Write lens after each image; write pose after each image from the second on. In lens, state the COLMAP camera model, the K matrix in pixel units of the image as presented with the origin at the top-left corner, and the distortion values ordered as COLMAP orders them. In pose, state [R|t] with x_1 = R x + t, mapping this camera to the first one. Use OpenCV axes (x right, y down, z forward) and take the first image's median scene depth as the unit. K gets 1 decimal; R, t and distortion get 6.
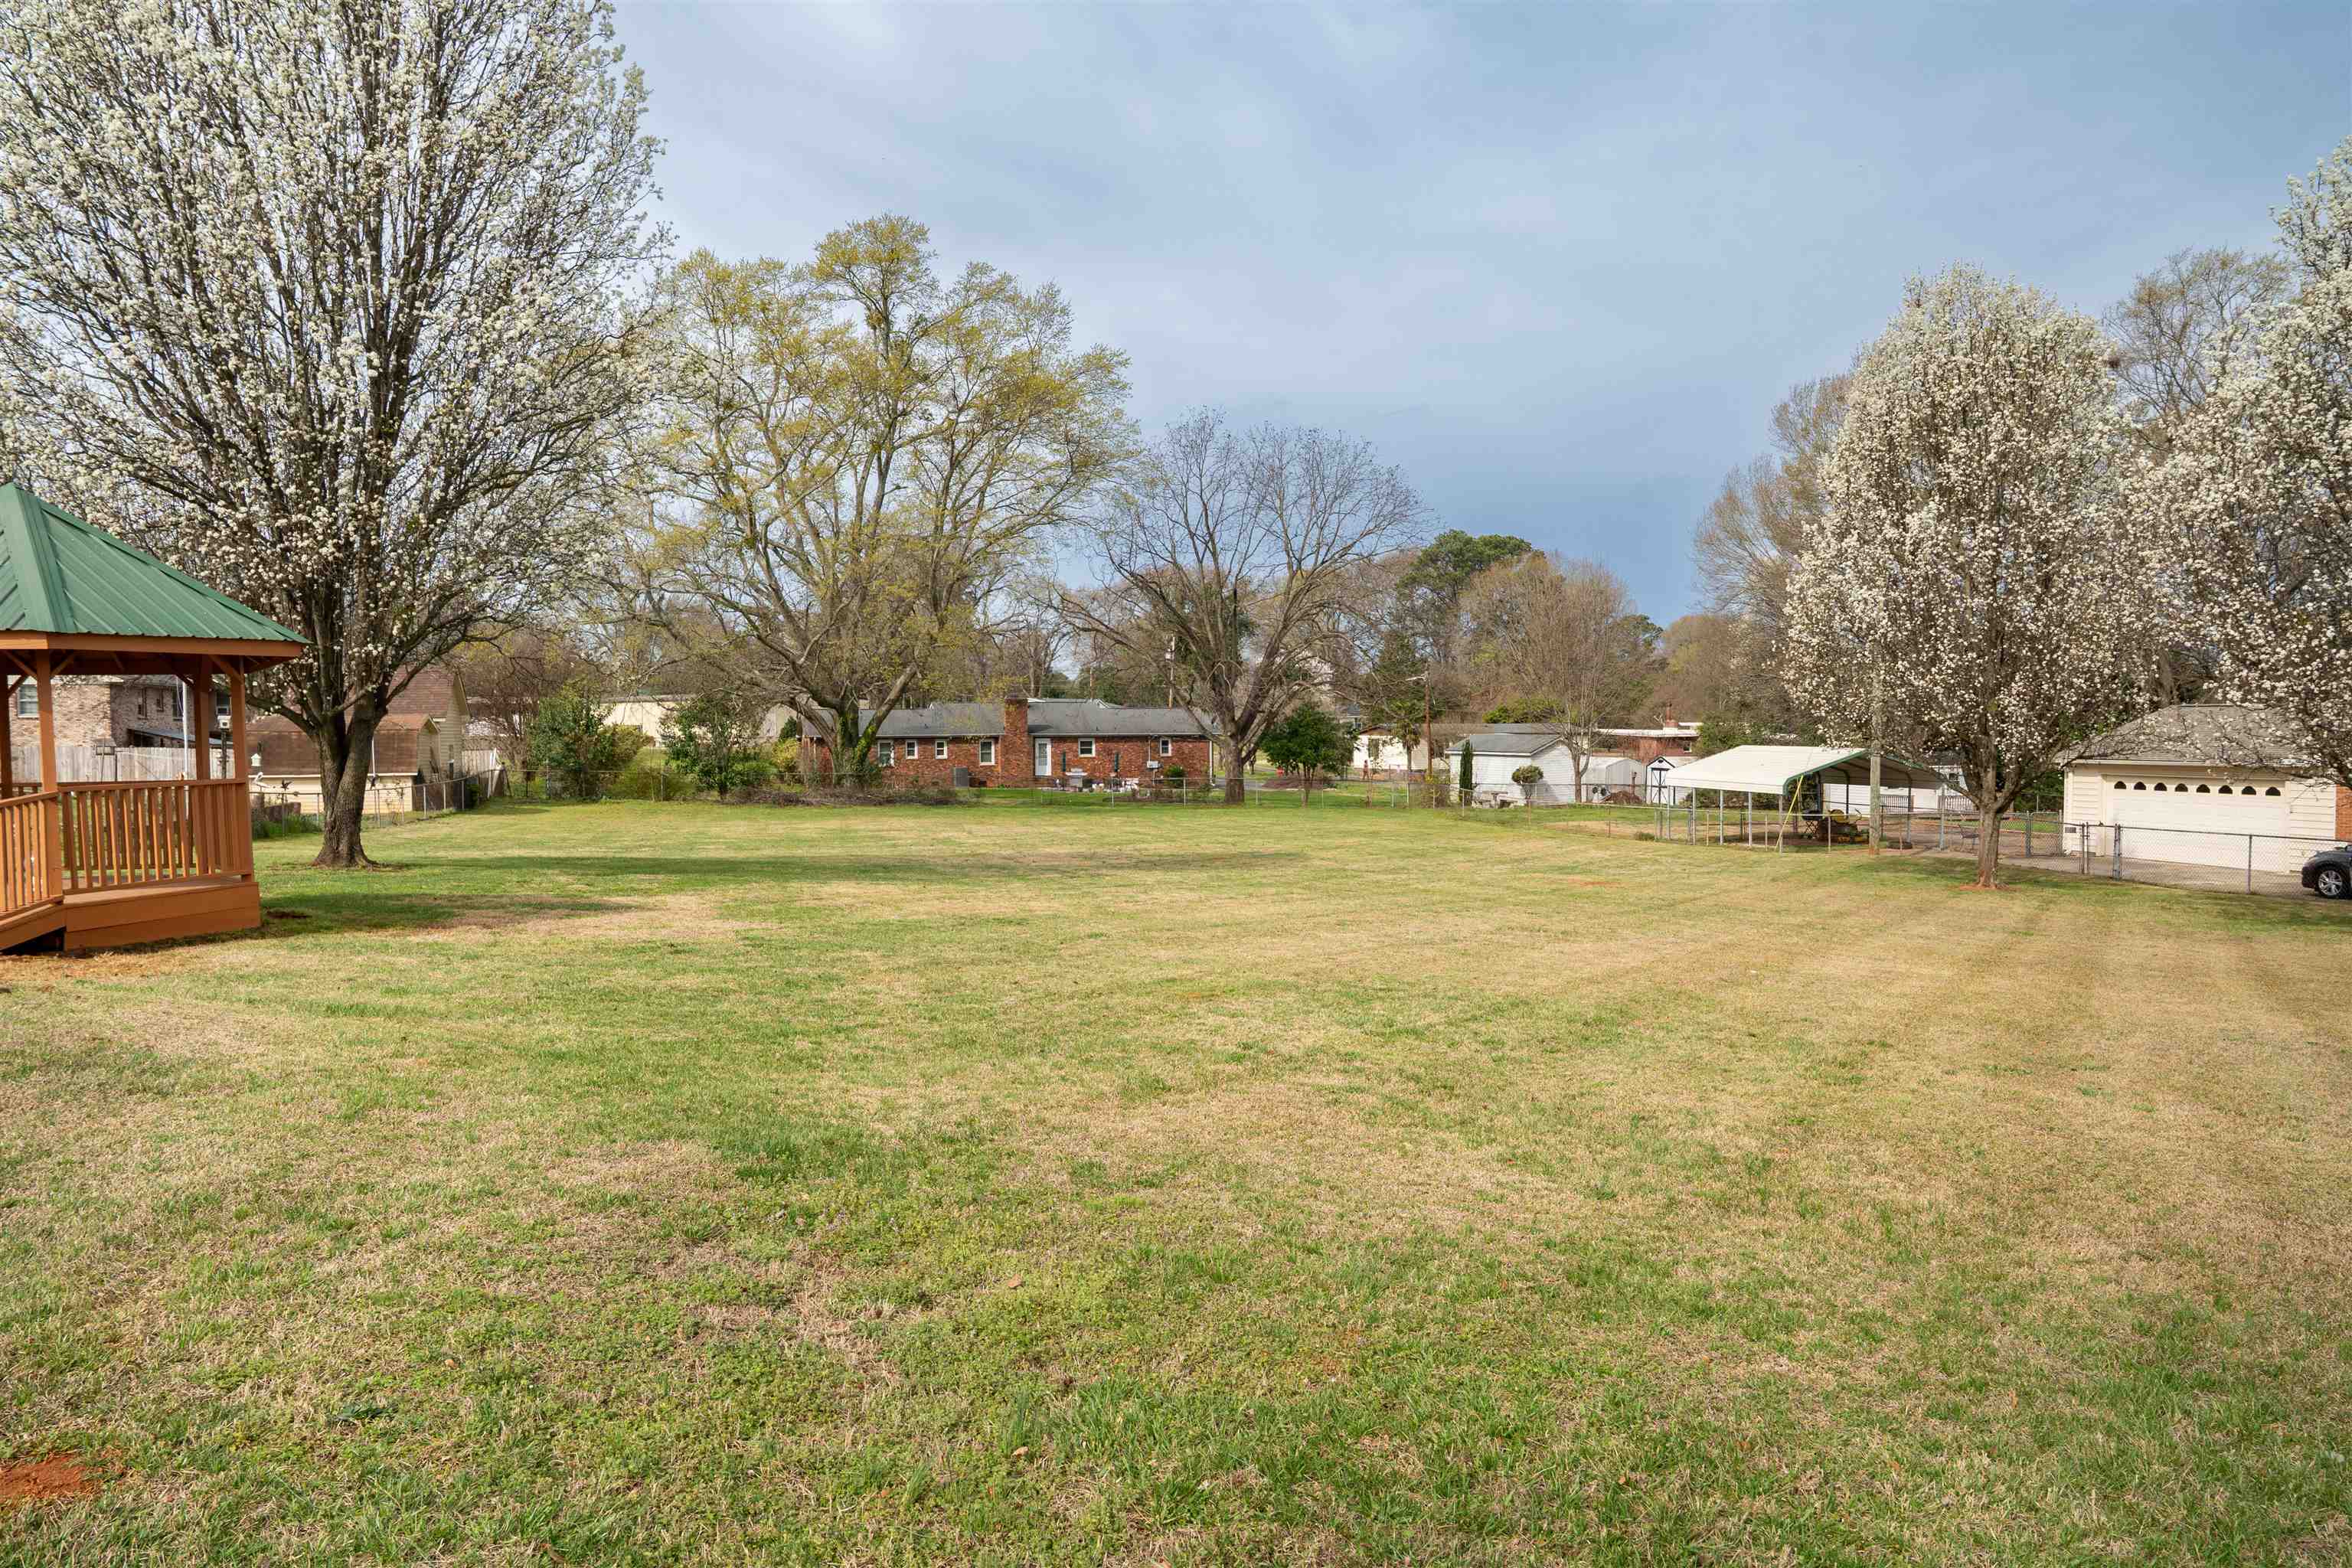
lens RADIAL K [[1641.9, 0, 1162.5], [0, 1641.9, 791.6], [0, 0, 1]] dist [-0.121966, 0.095758]
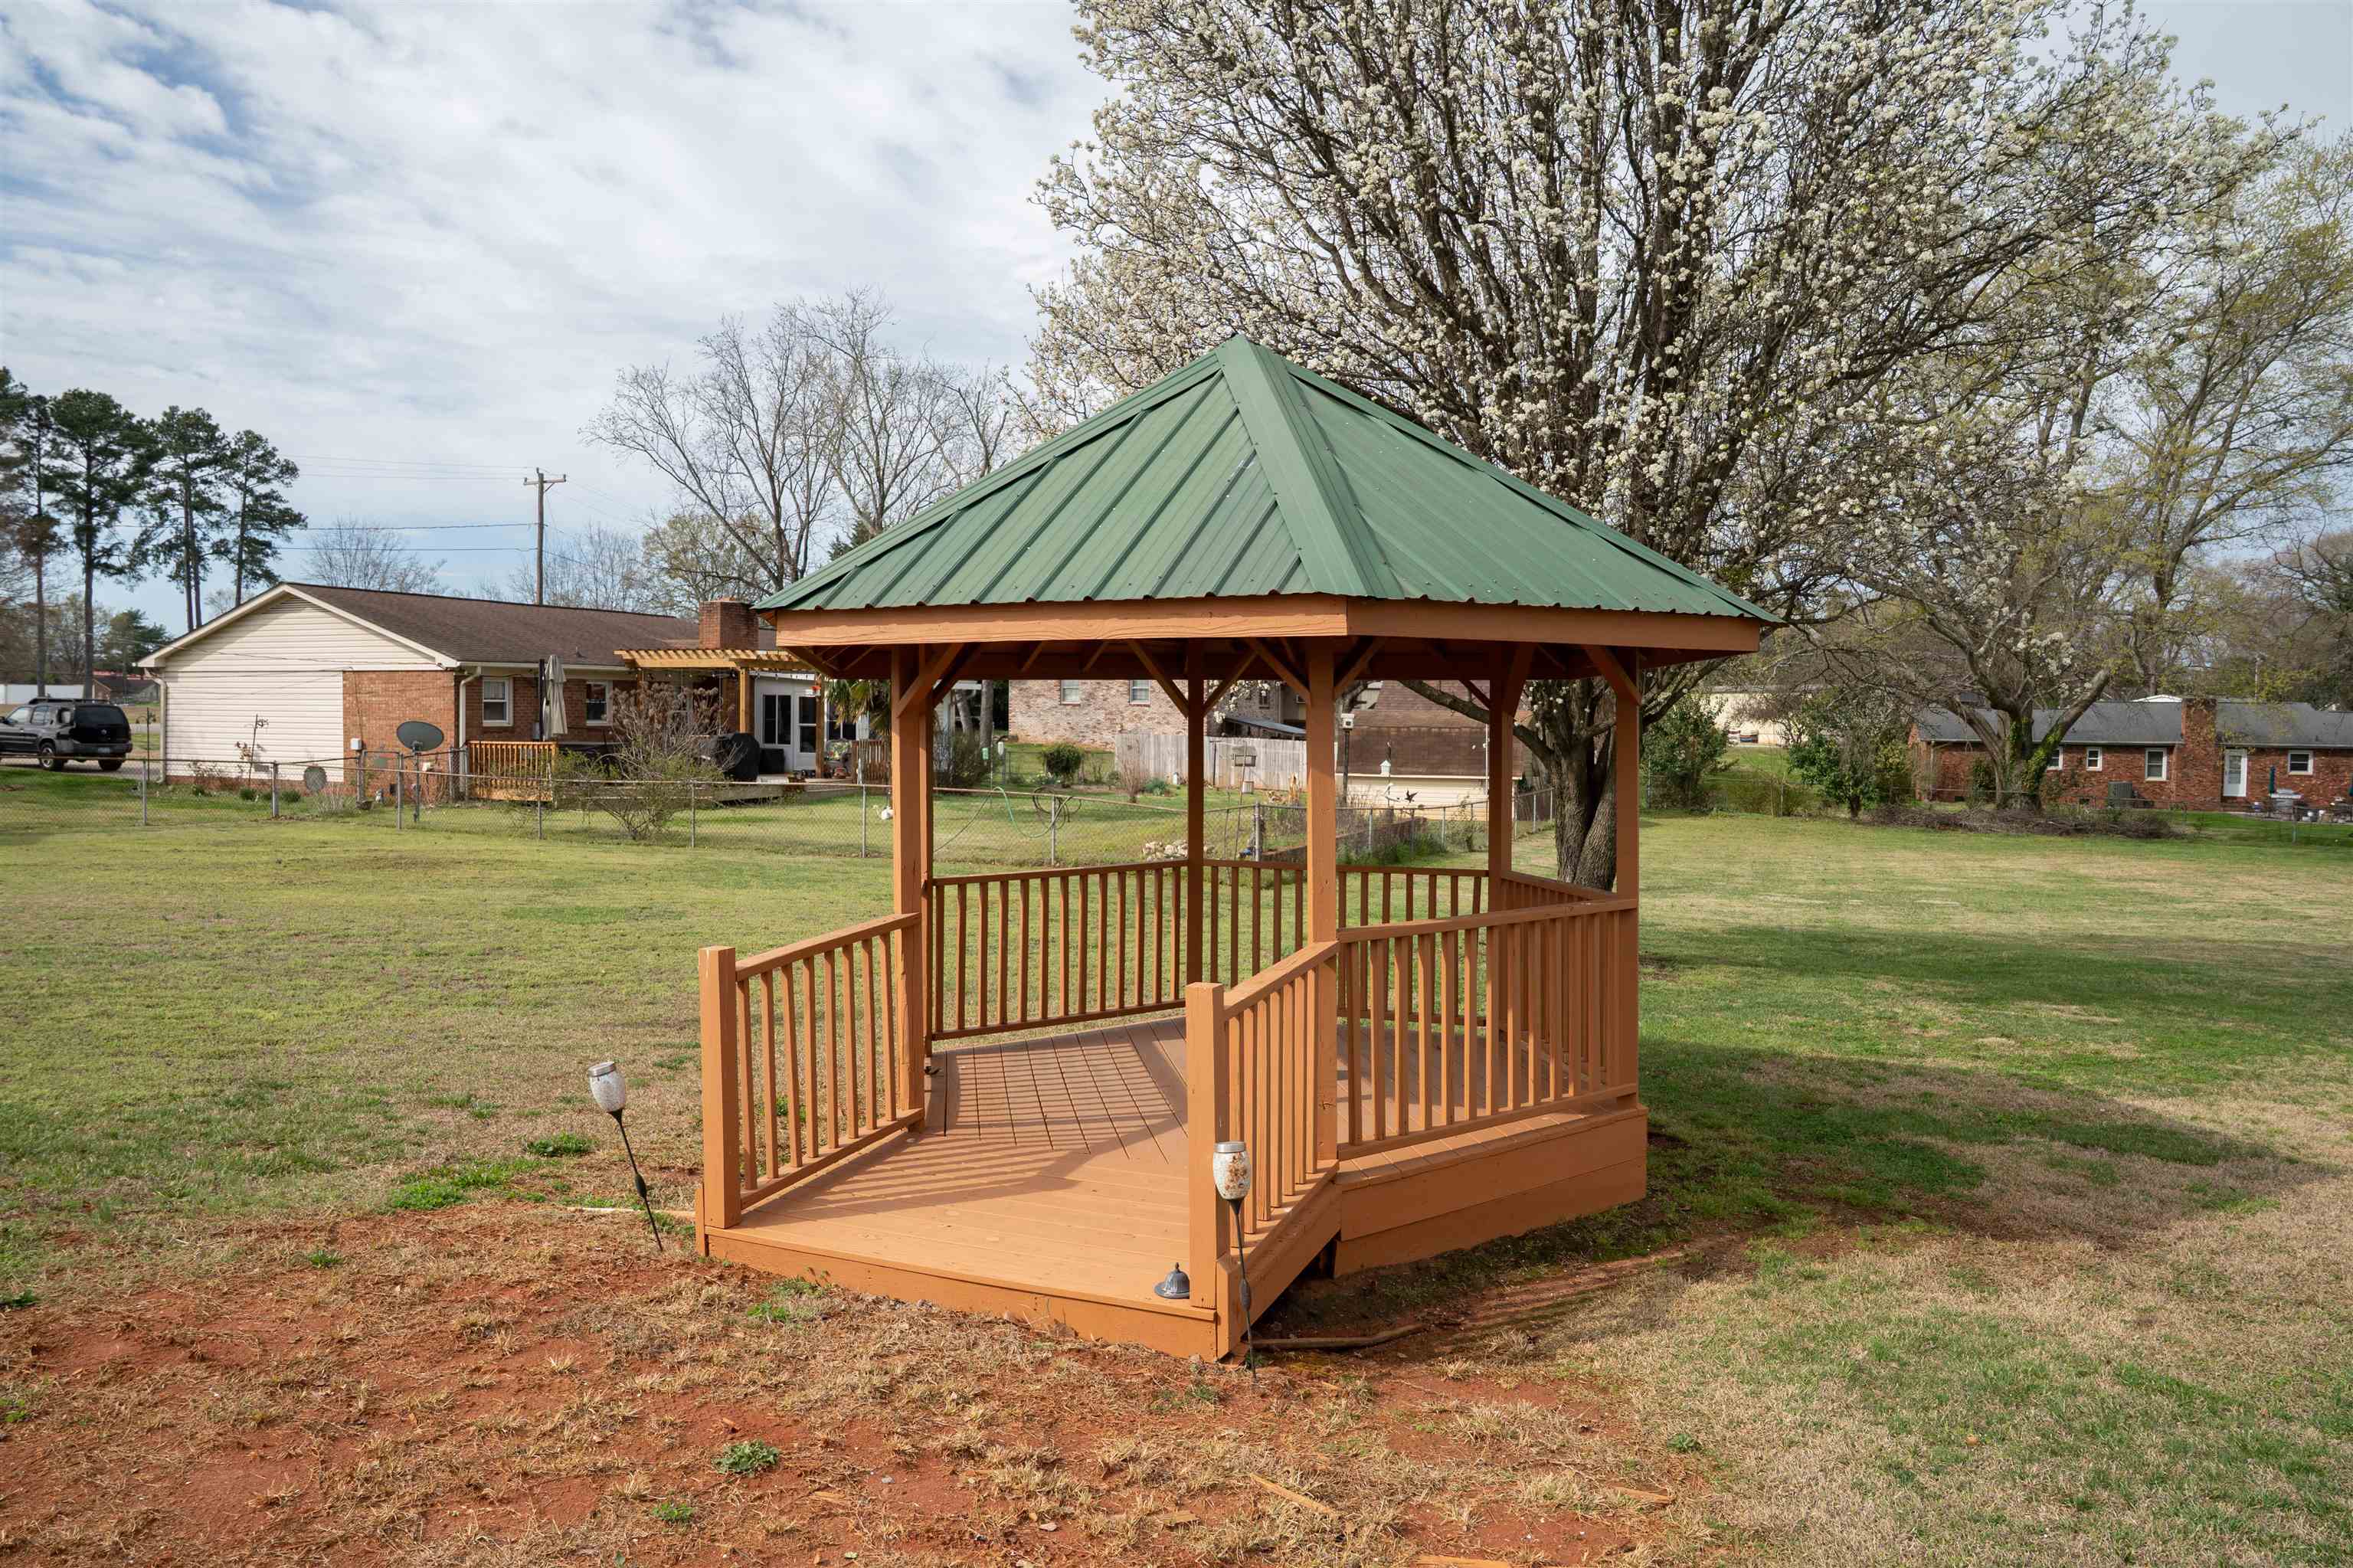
lens RADIAL K [[1647.8, 0, 1172.3], [0, 1647.8, 807.2], [0, 0, 1]] dist [-0.133137, 0.093713]
pose [[0.829247, 0.044256, -0.557127, -0.101664], [-0.034779, 0.999014, 0.027591, -0.011091], [0.557798, -0.003503, 0.829969, 0.123277]]
